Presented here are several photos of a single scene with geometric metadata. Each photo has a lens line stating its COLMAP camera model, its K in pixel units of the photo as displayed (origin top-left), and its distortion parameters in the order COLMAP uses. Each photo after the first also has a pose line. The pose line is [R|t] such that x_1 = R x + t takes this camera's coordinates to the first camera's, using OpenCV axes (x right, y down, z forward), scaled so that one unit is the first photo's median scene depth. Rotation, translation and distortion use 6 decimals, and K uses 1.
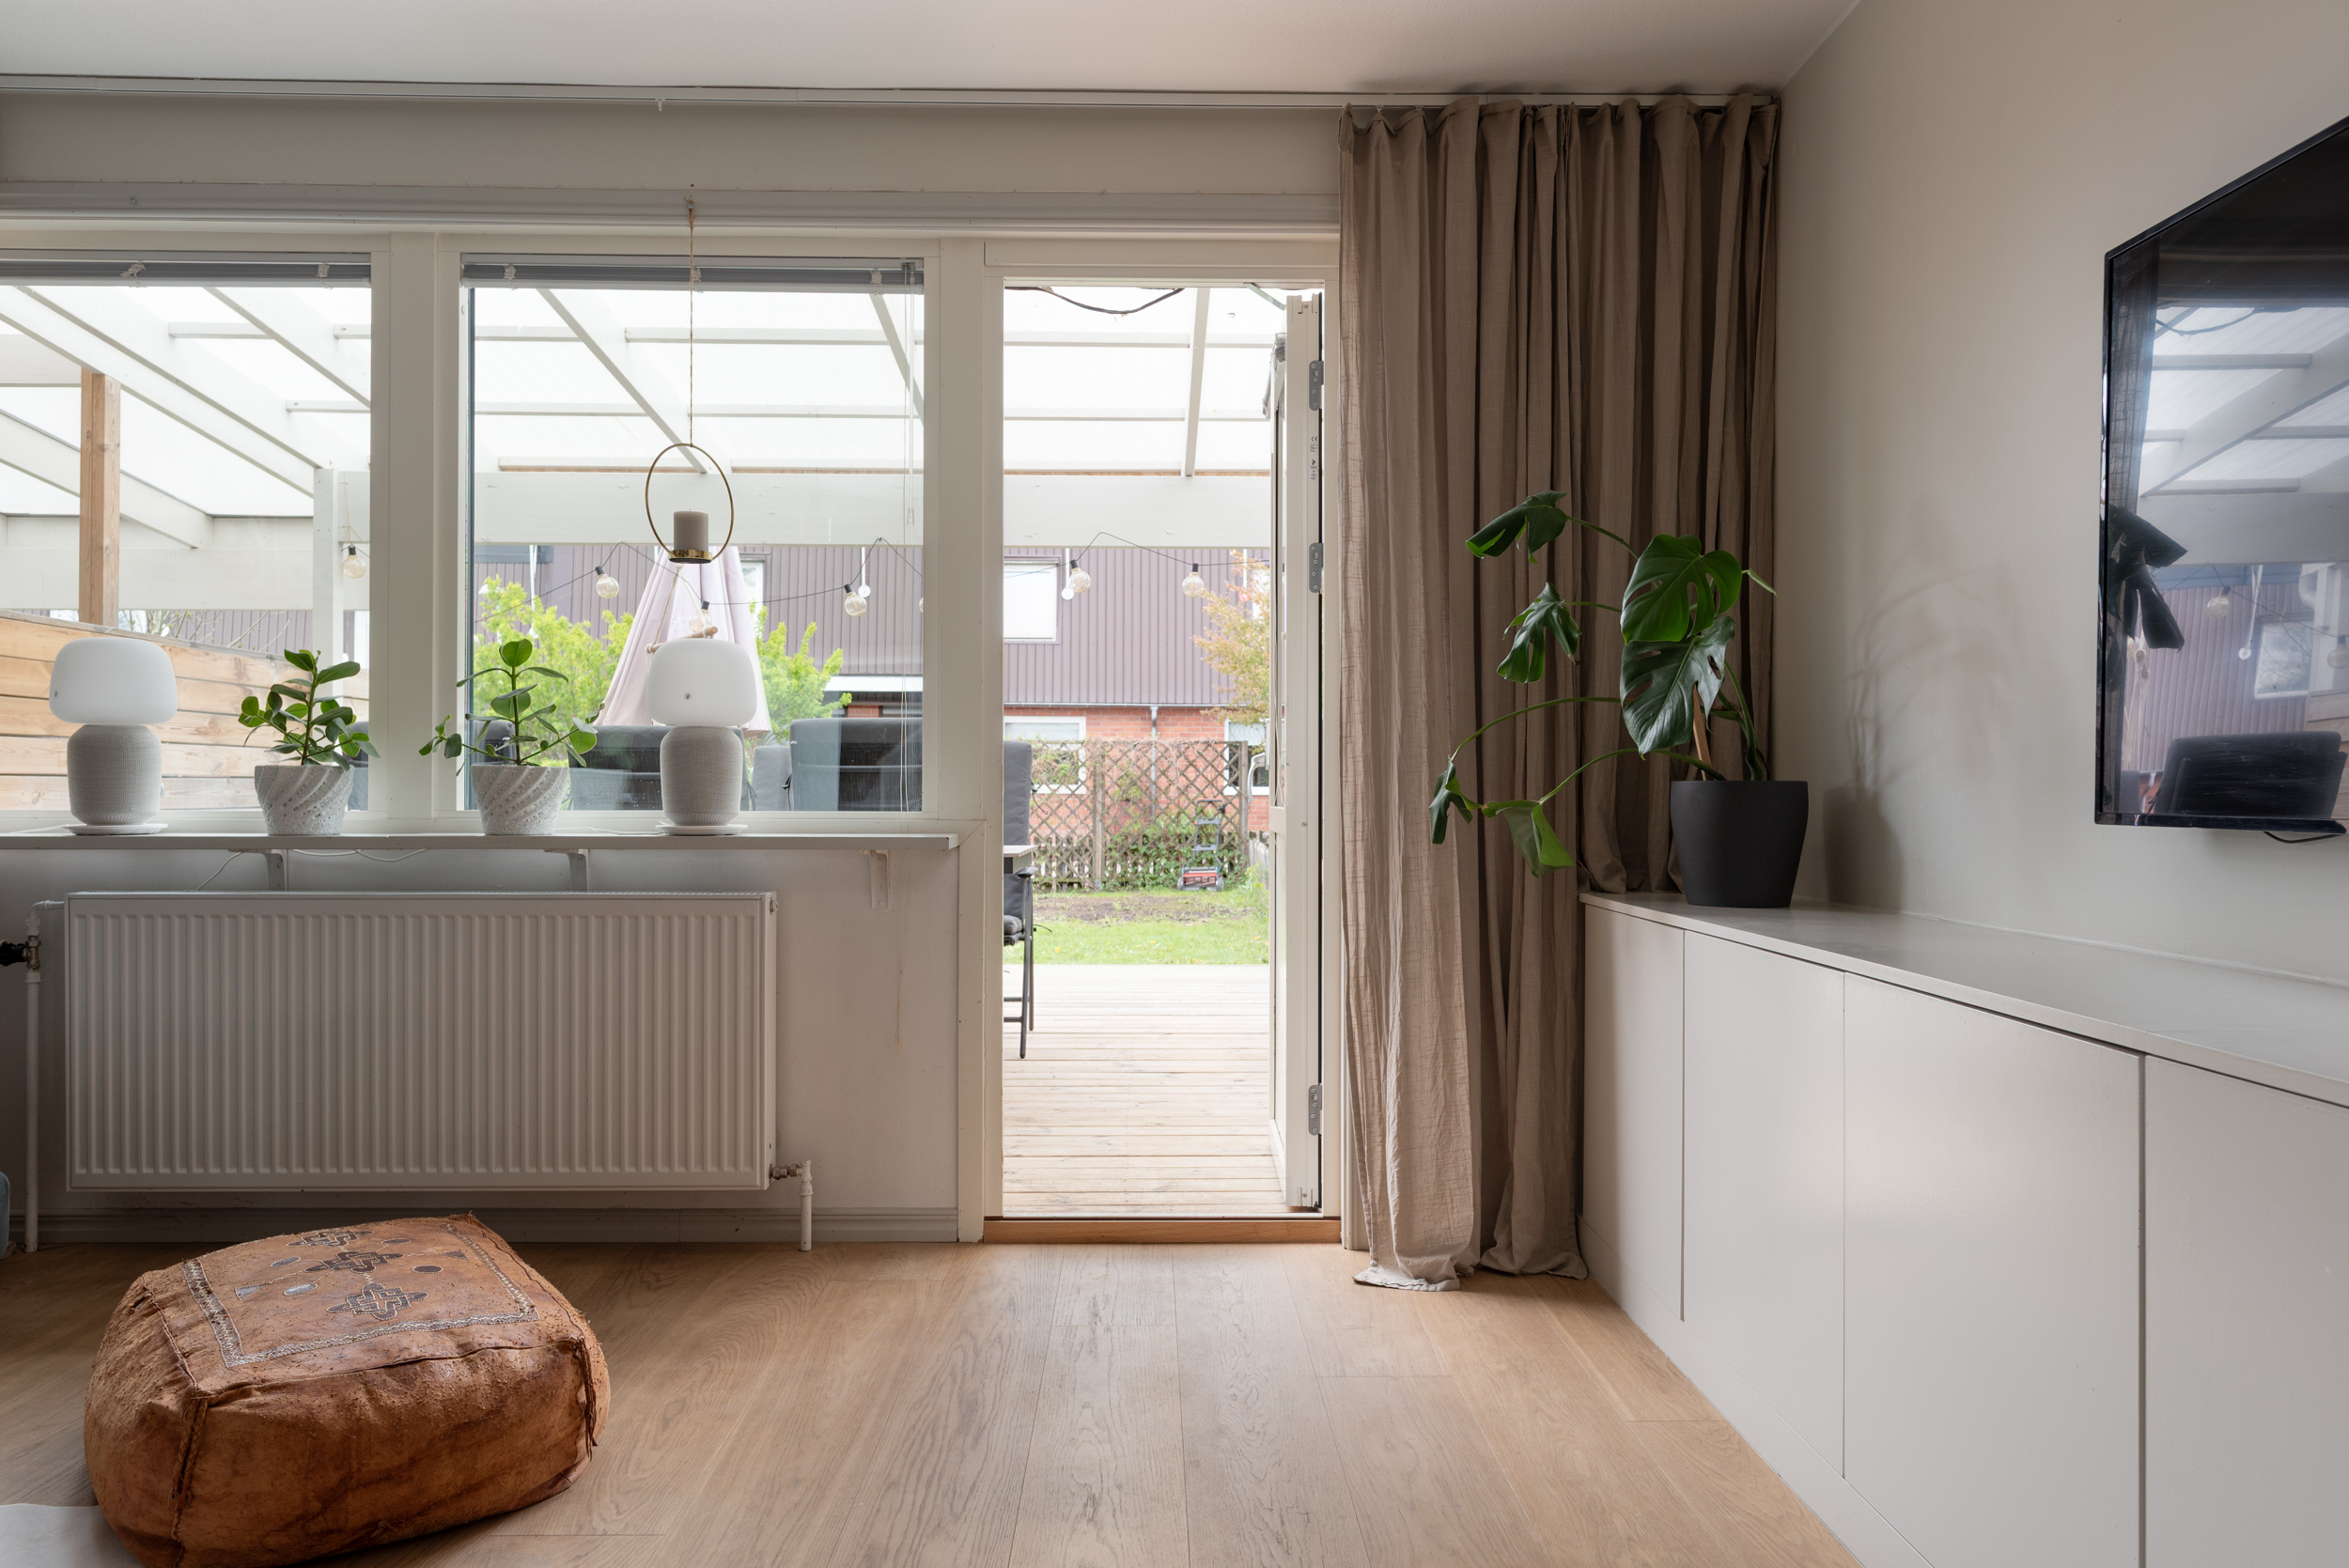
lens RADIAL K [[1600.5, 0, 1151.8], [0, 1600.5, 787.6], [0, 0, 1]] dist [0.007854, -0.006623]
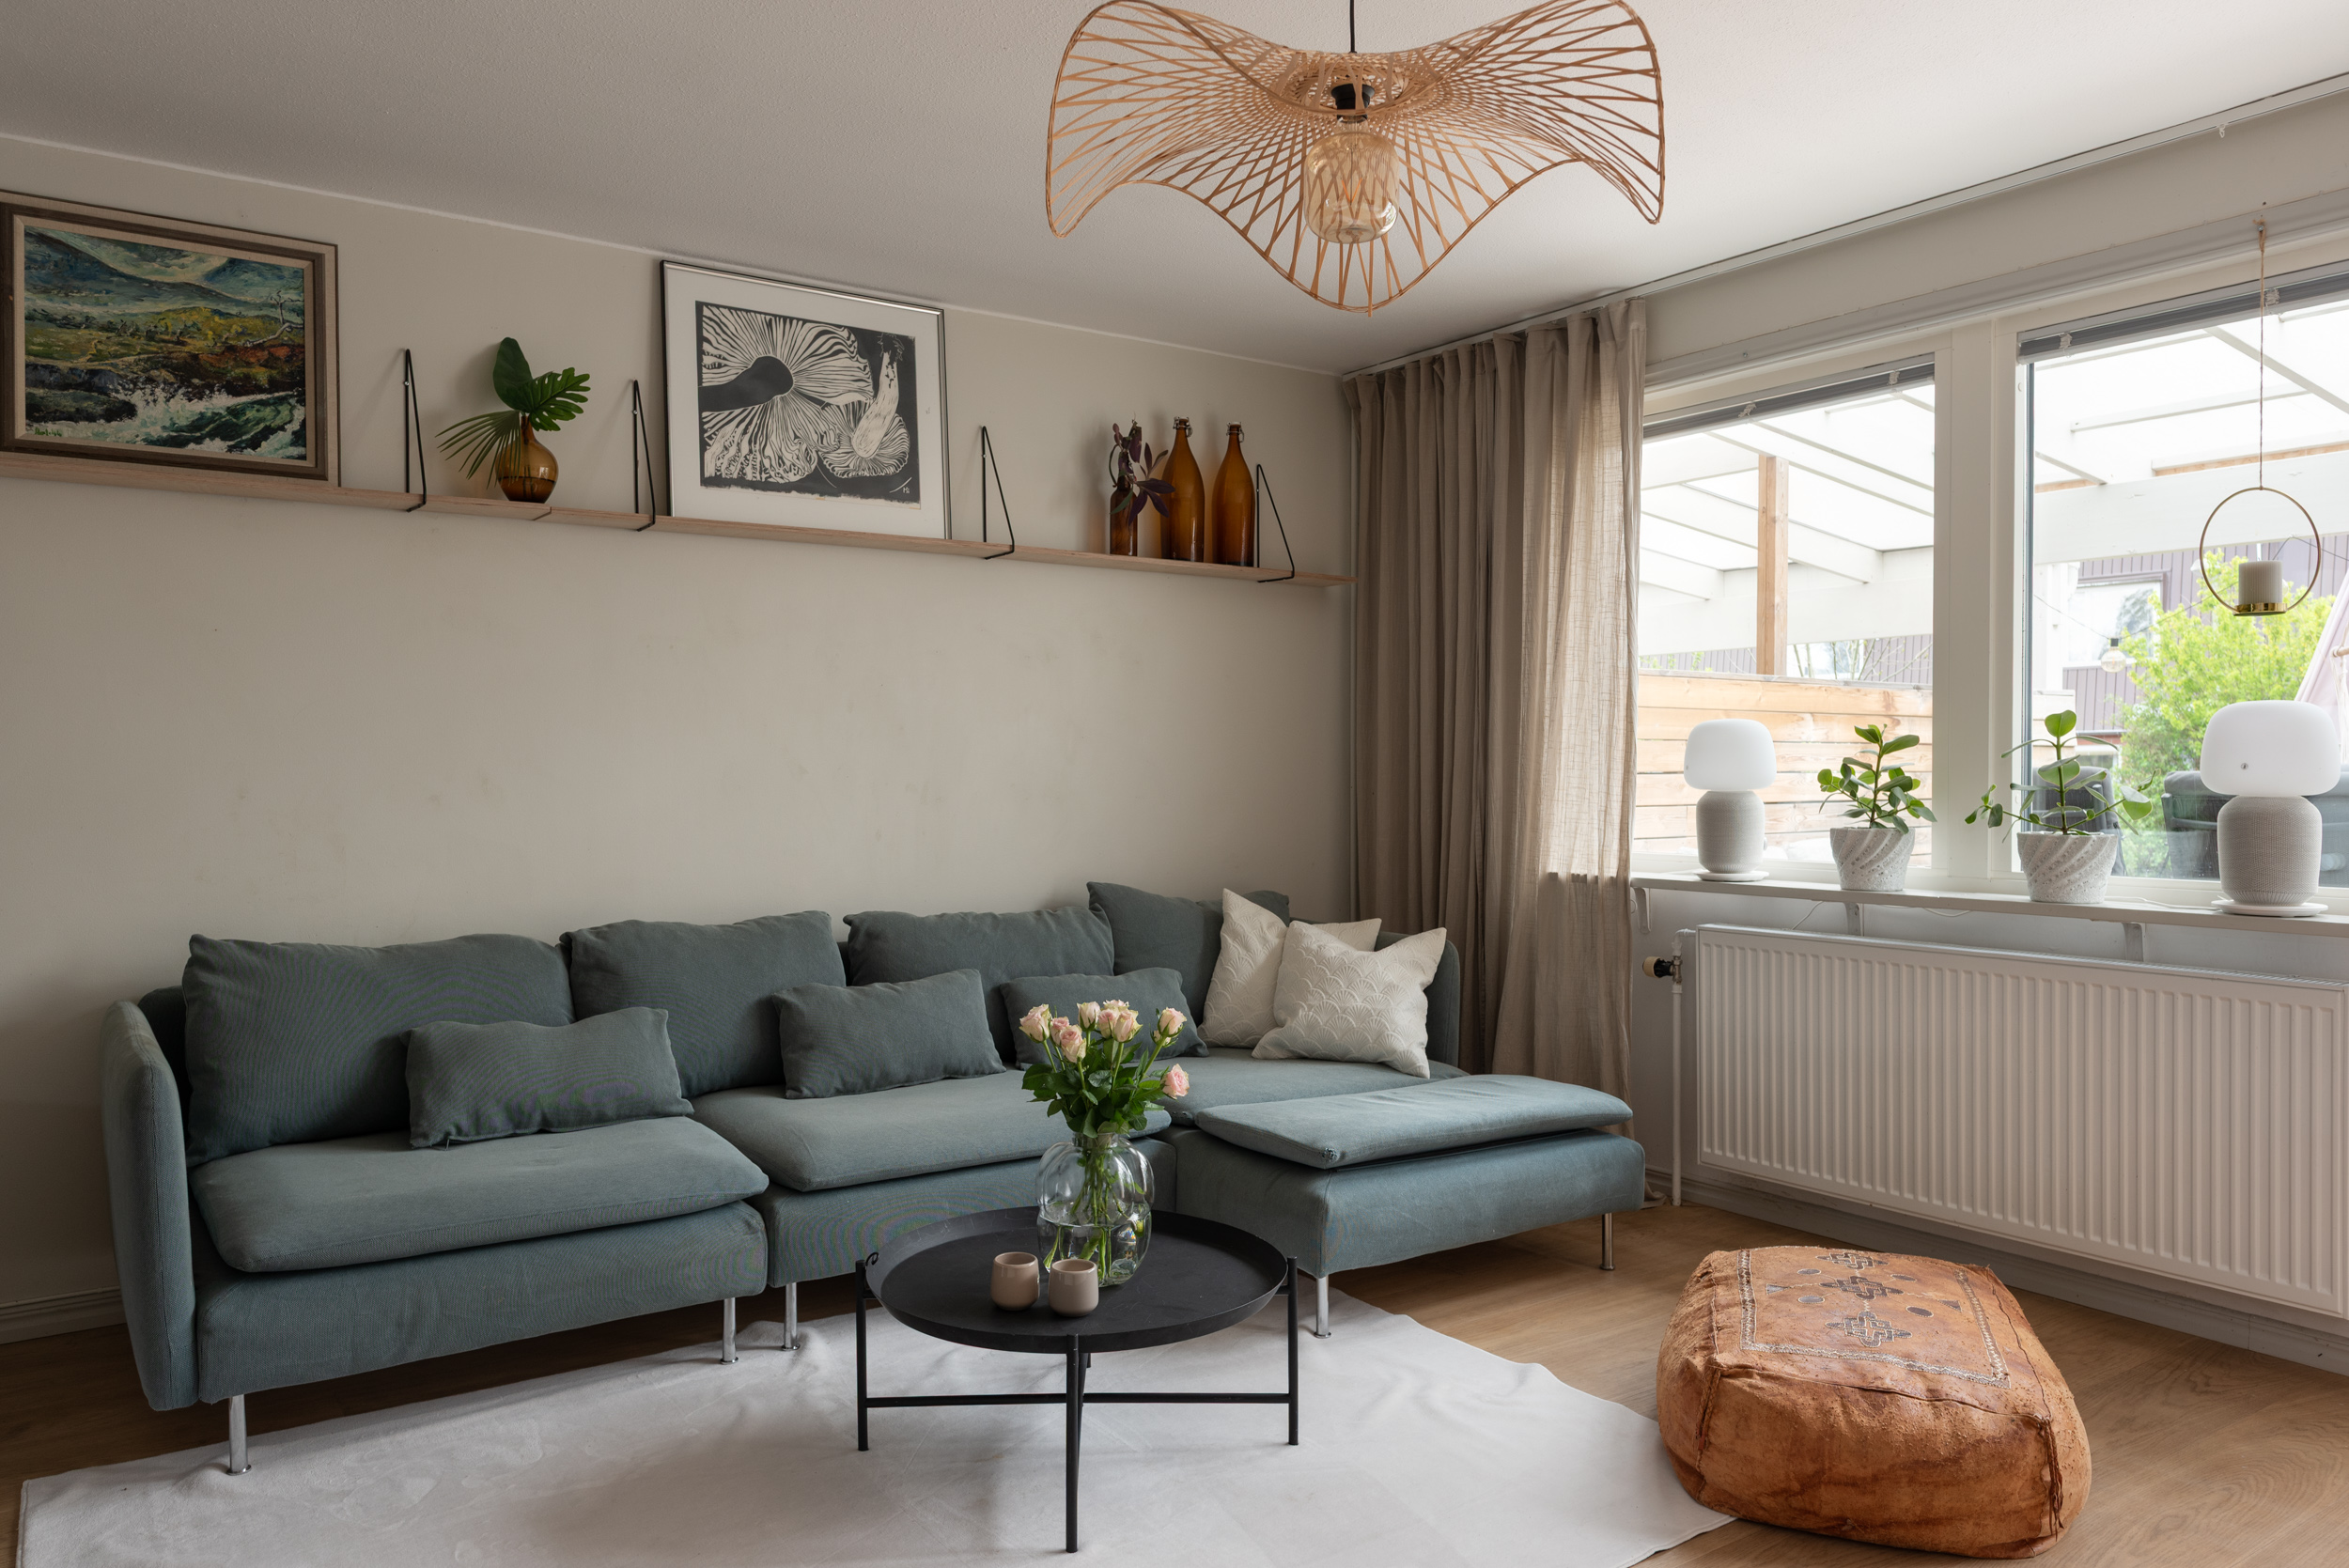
lens RADIAL K [[1600.5, 0, 1165.3], [0, 1600.5, 782.6], [0, 0, 1]] dist [0.007854, -0.006623]
pose [[0.555792, 0.001104, -0.831321, 0.133130], [0.006680, 0.999961, 0.005794, -0.056176], [0.831295, -0.008774, 0.555763, -0.038048]]
